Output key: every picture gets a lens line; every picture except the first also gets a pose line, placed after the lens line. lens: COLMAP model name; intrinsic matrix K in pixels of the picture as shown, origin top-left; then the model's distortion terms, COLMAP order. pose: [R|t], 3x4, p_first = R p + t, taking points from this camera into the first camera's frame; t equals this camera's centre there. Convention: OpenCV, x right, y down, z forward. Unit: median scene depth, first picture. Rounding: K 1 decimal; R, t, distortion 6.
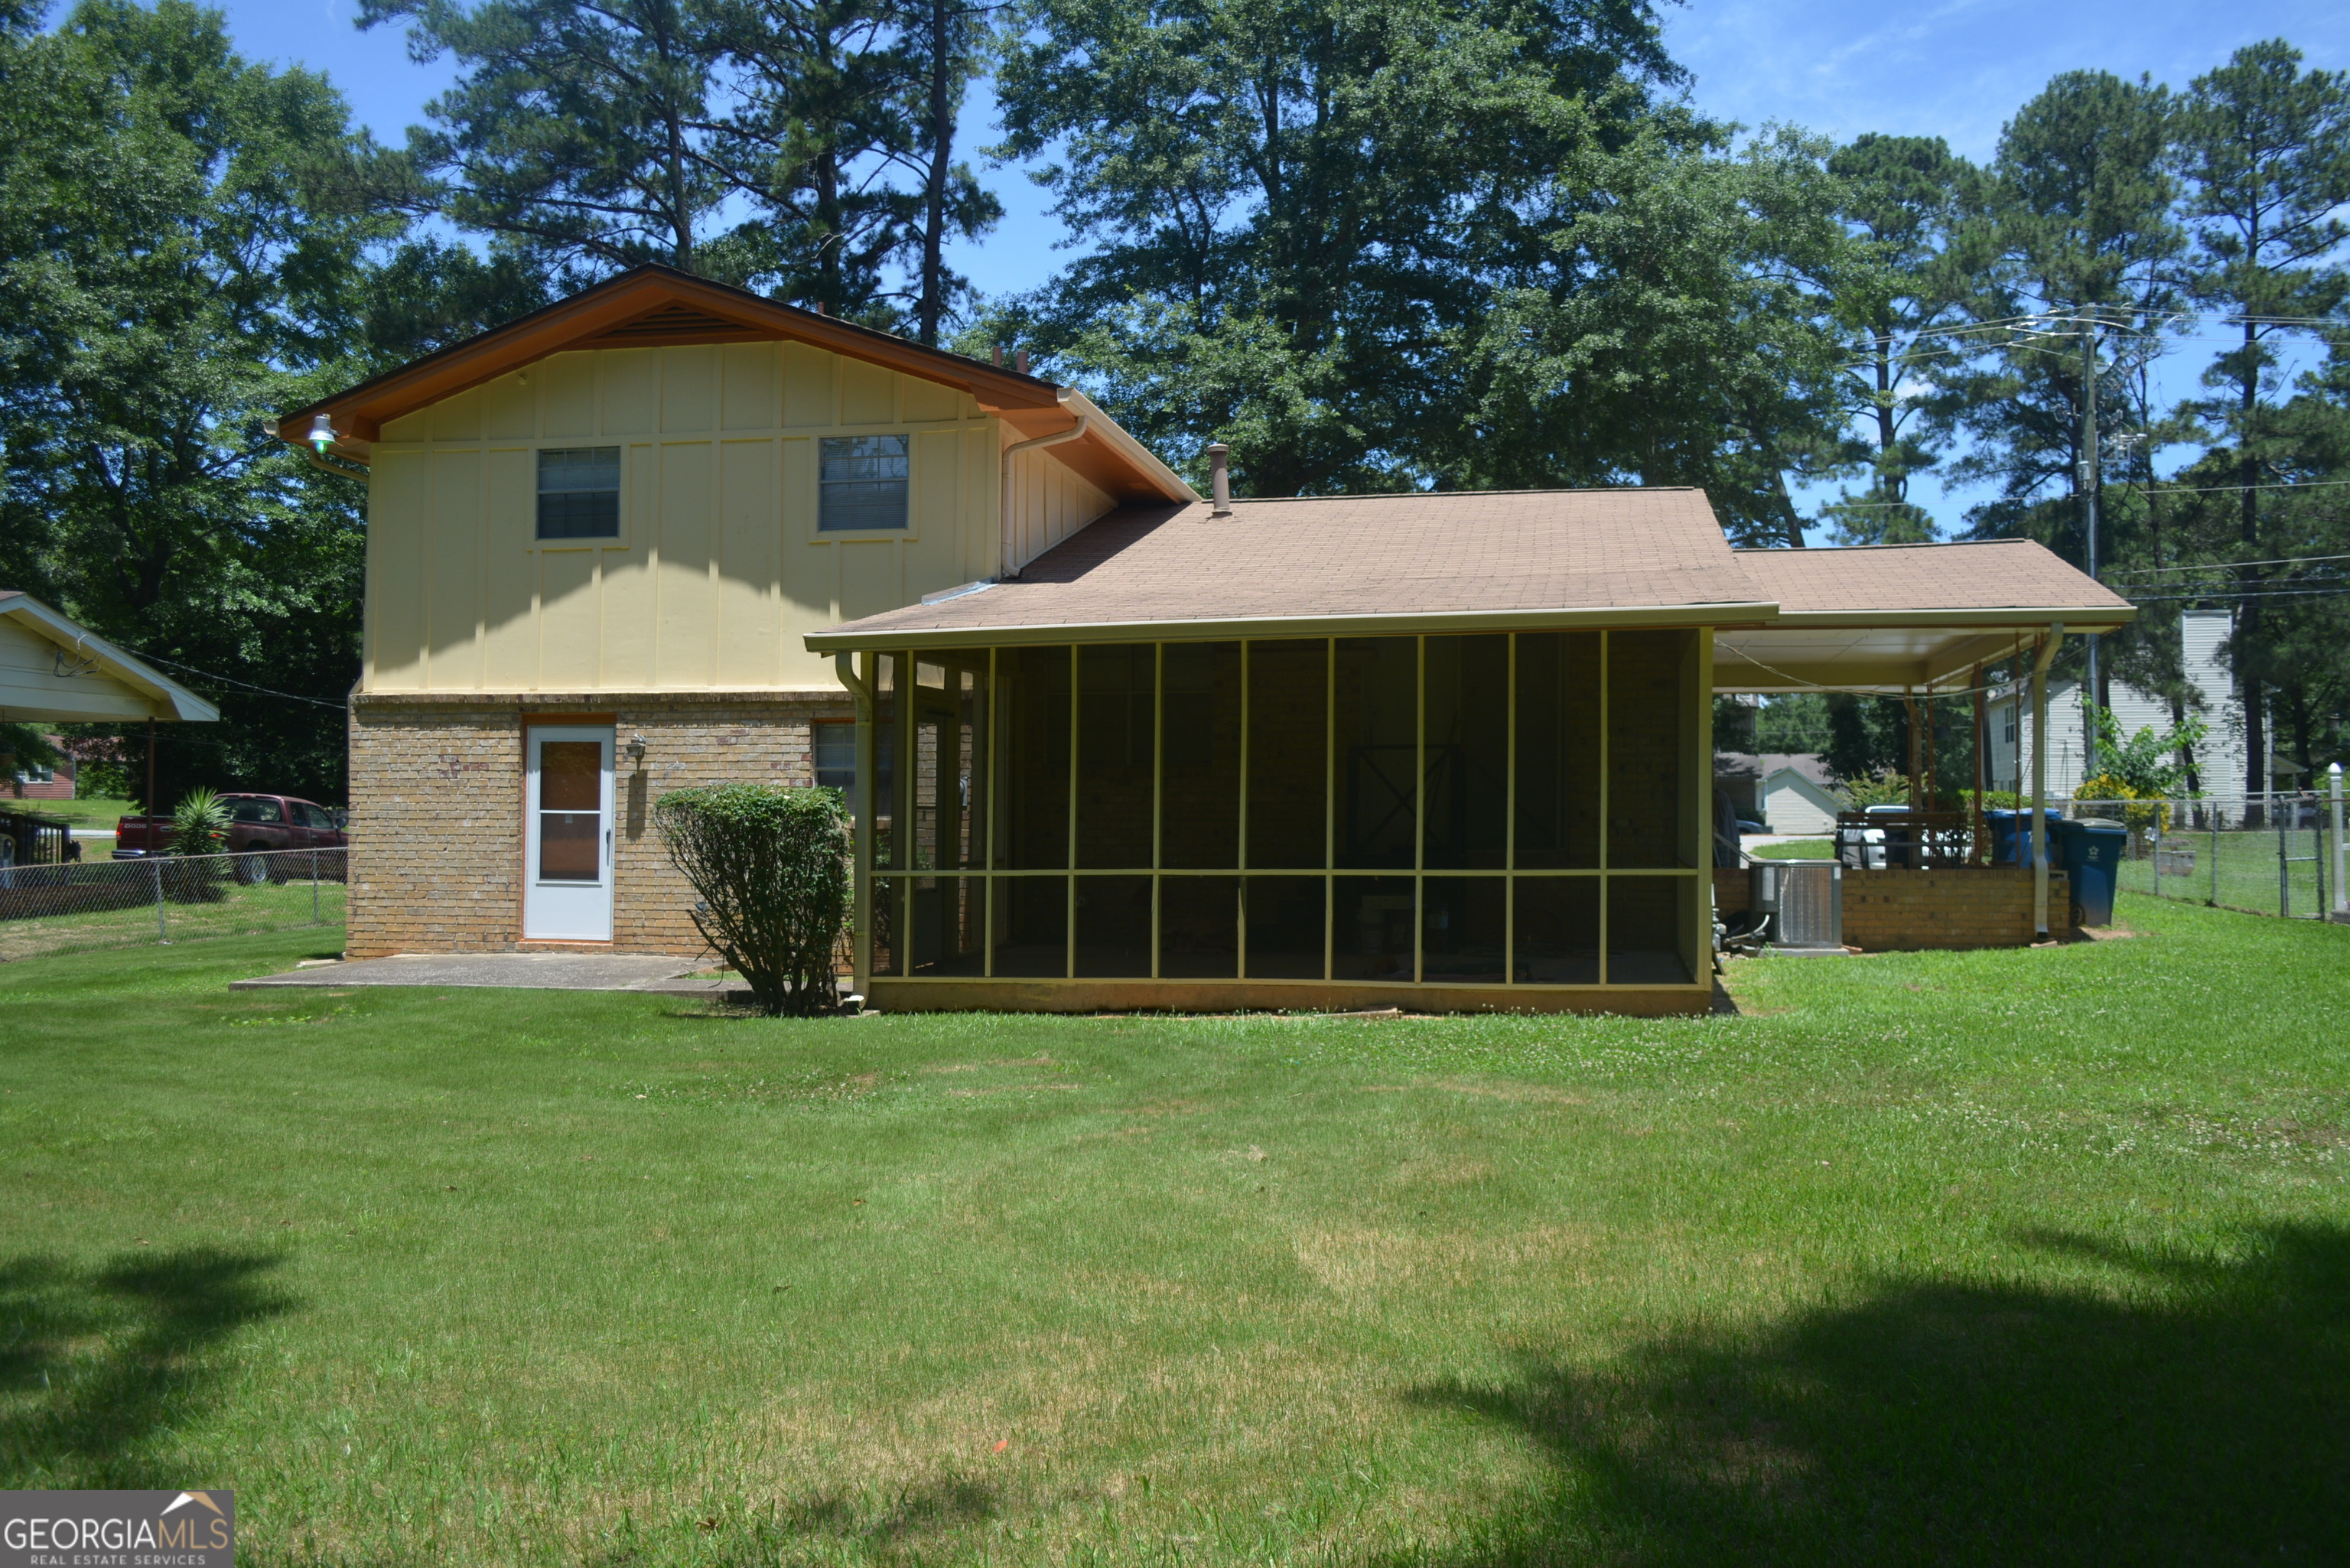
lens RADIAL K [[1840.0, 0, 1170.5], [0, 1840.0, 777.0], [0, 0, 1]] dist [-0.014540, 0.012742]
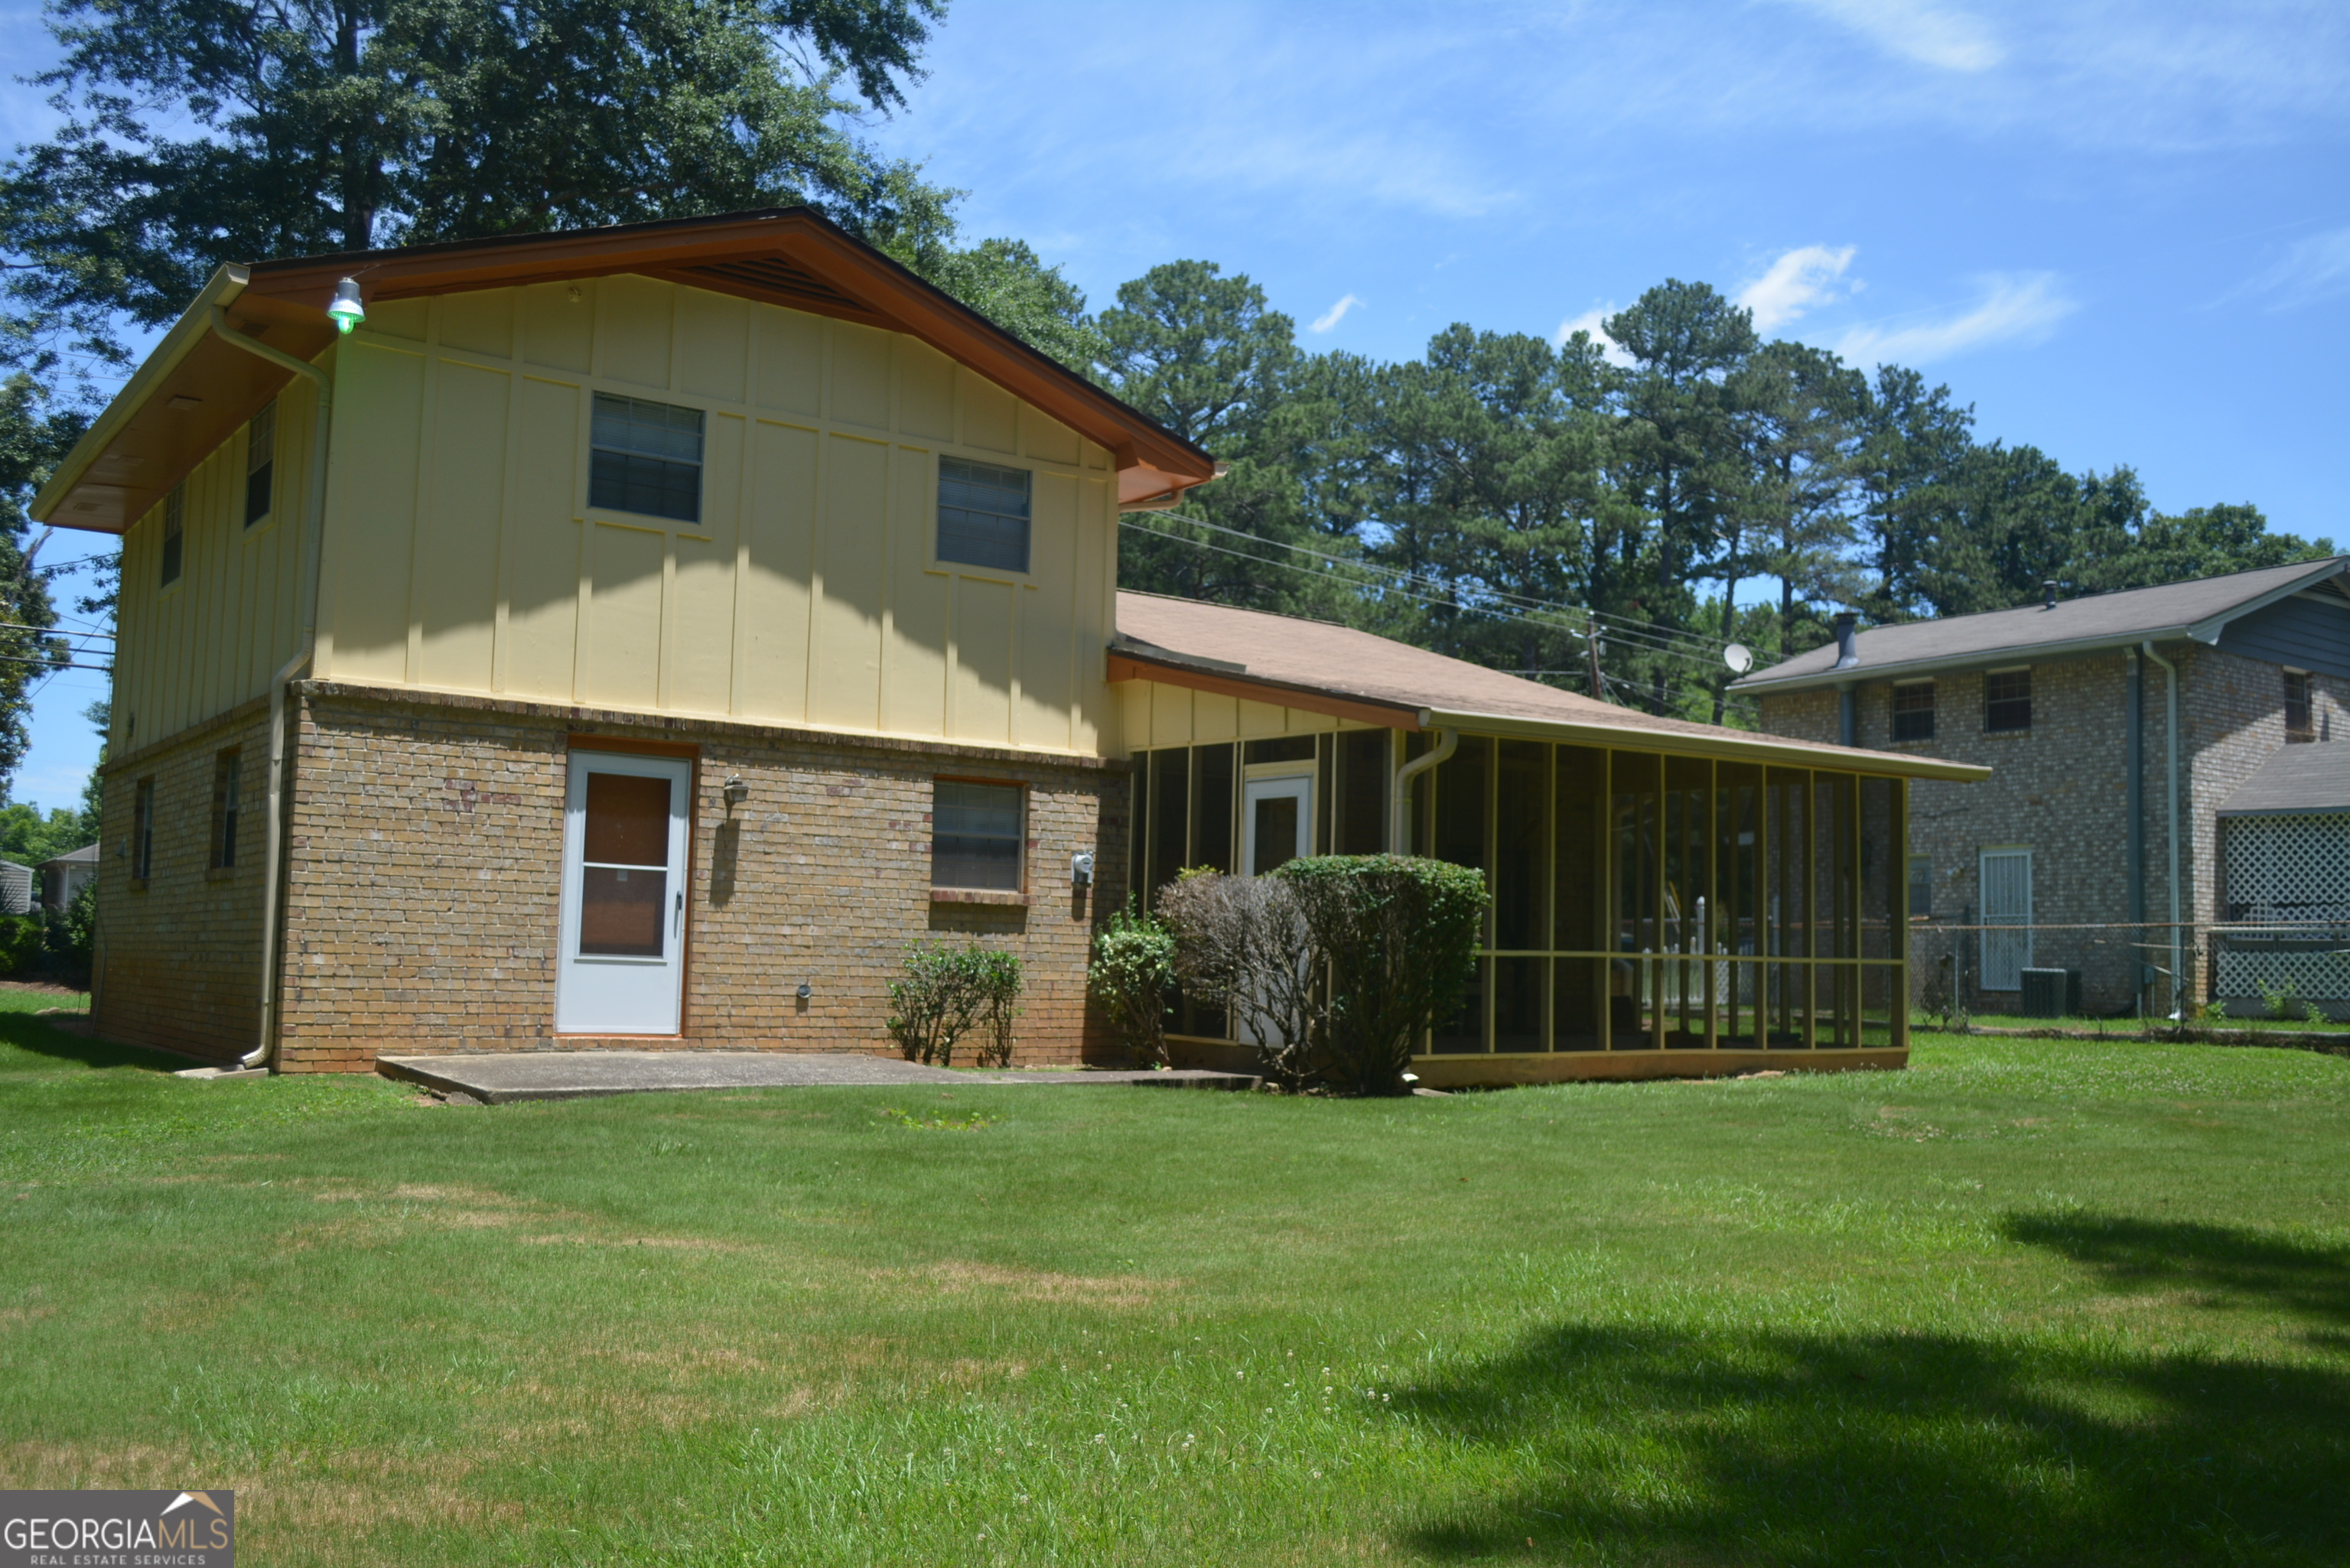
lens RADIAL K [[2093.8, 0, 1168.5], [0, 2093.8, 779.6], [0, 0, 1]] dist [-0.025648, 0.000434]
pose [[0.685126, 0.079653, 0.724056, -0.803726], [-0.045046, 0.996734, -0.067026, 0.030892], [-0.727030, 0.013305, 0.686476, 0.233190]]
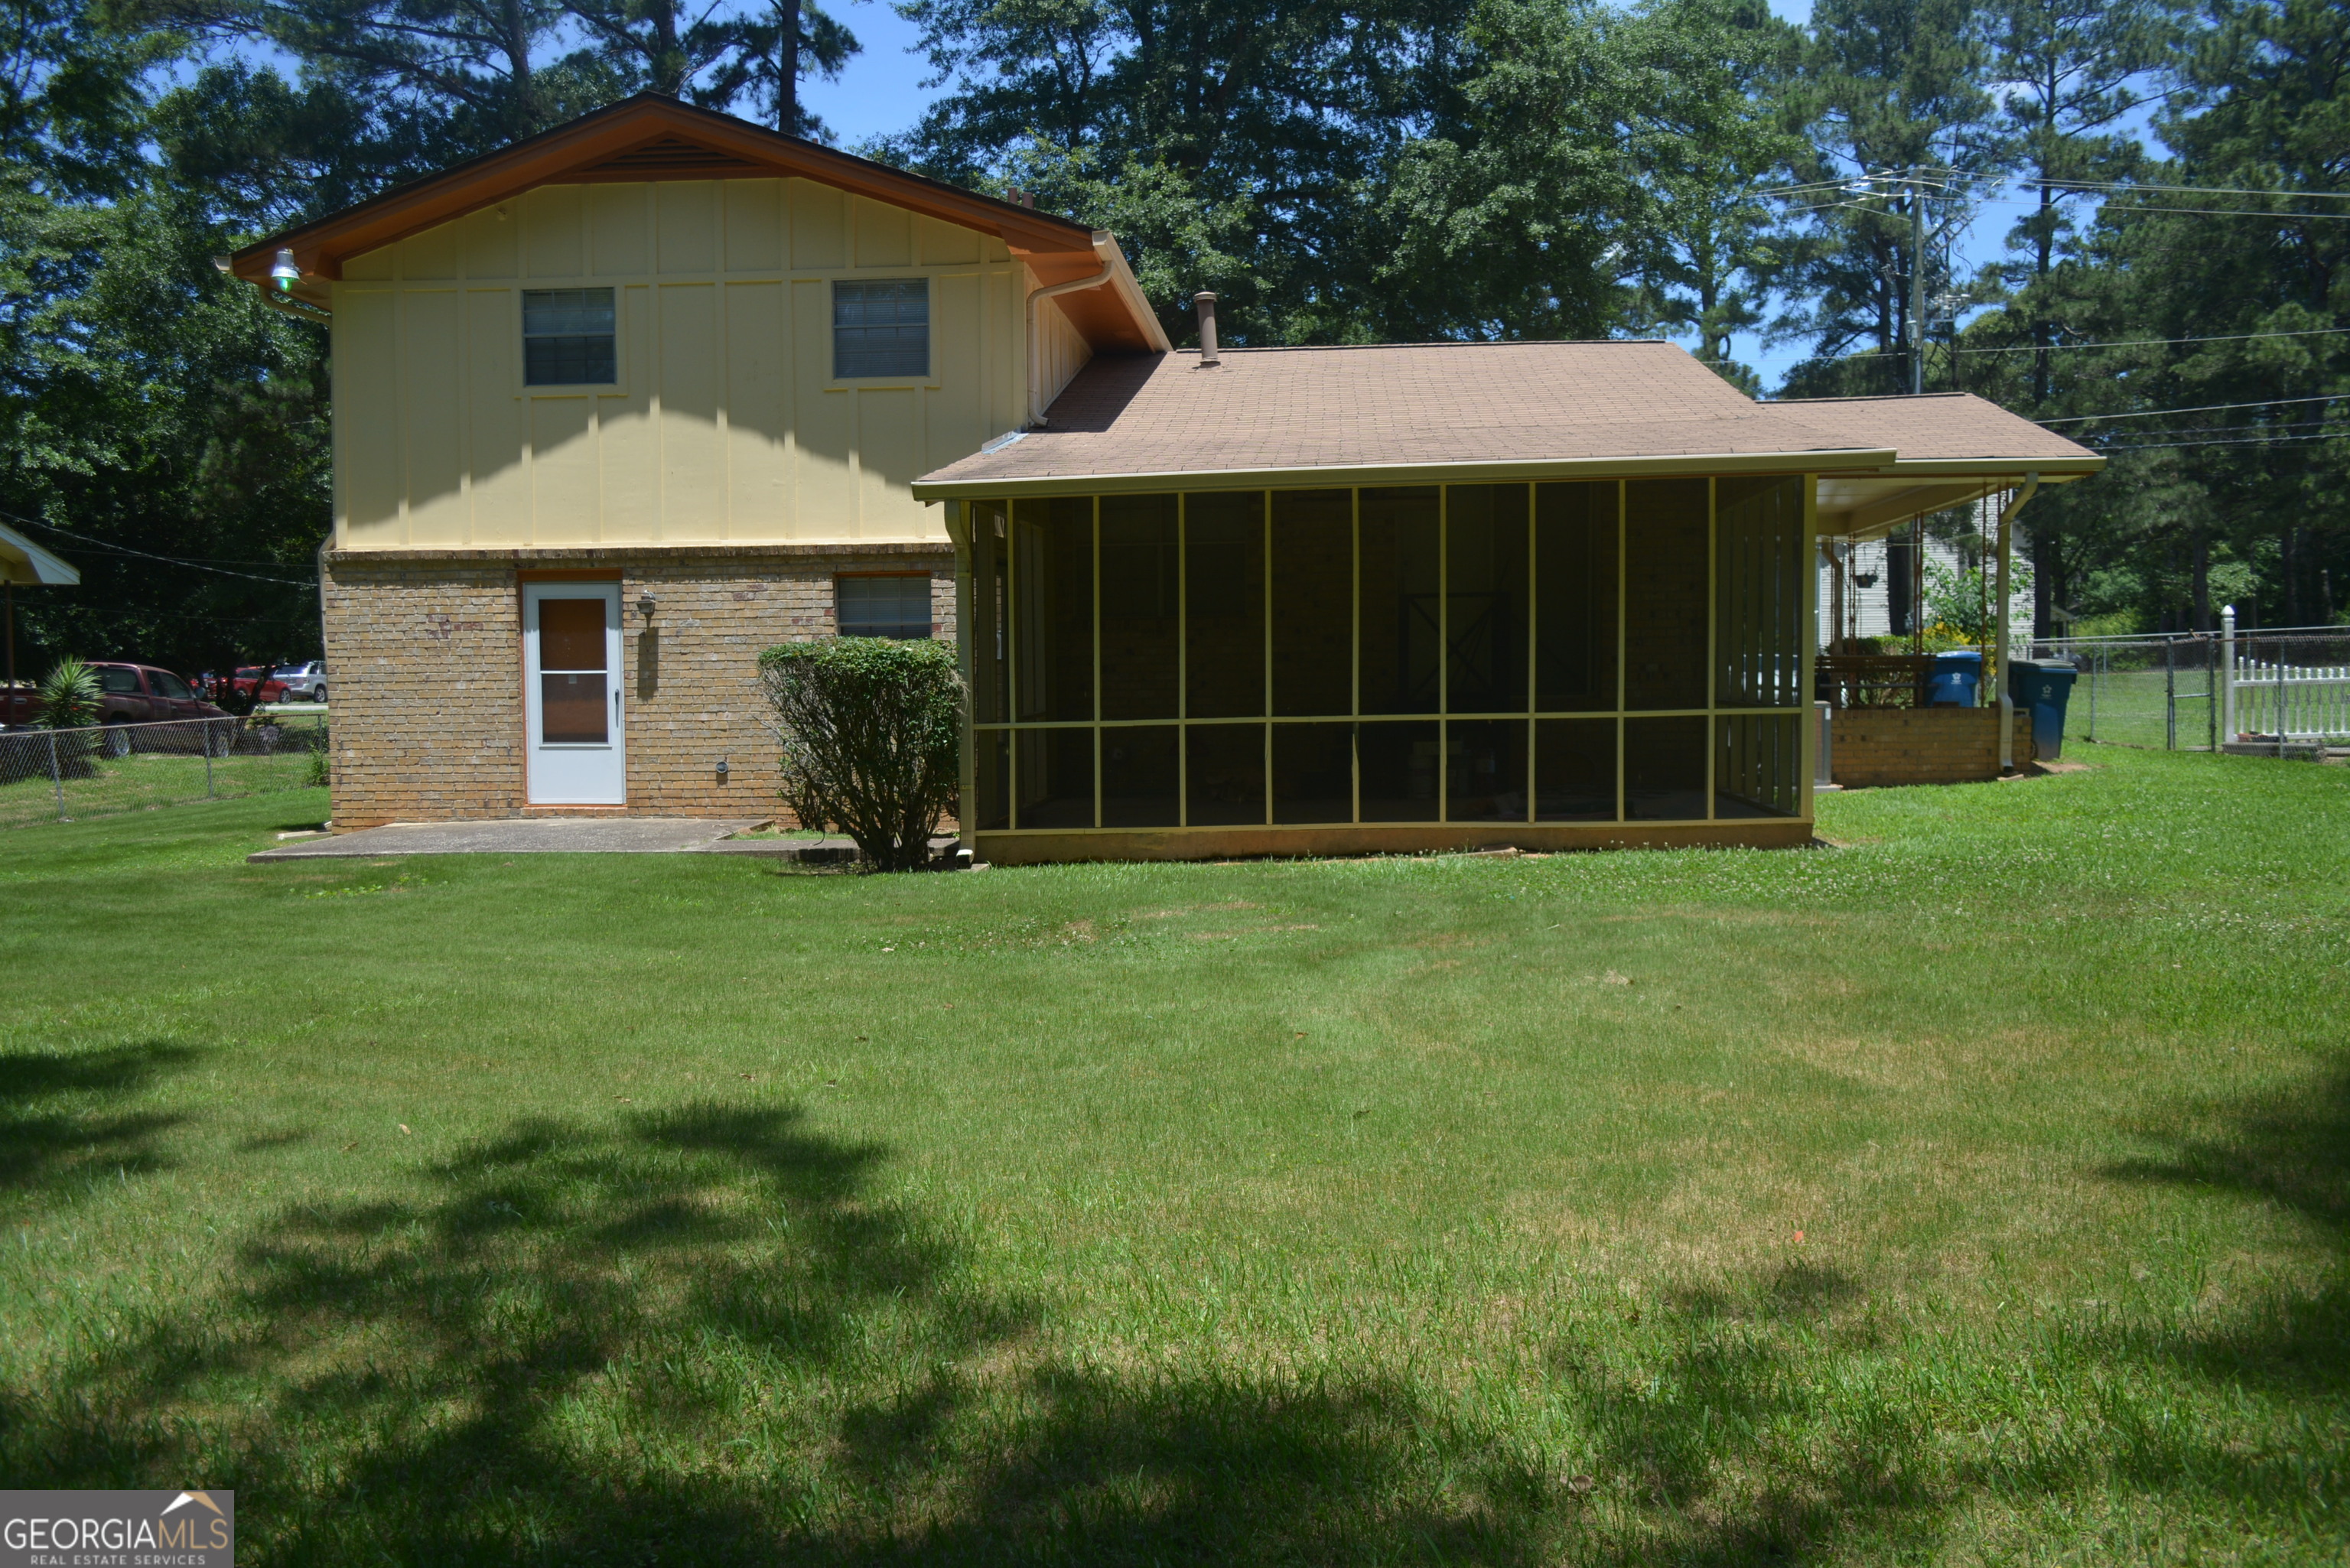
lens RADIAL K [[1840.0, 0, 1166.0], [0, 1840.0, 777.8], [0, 0, 1]] dist [-0.014540, 0.012742]
pose [[0.992905, -0.020469, 0.117137, -0.131728], [0.011526, 0.997001, 0.076524, 0.004034], [-0.118353, -0.074631, 0.990163, 0.004551]]
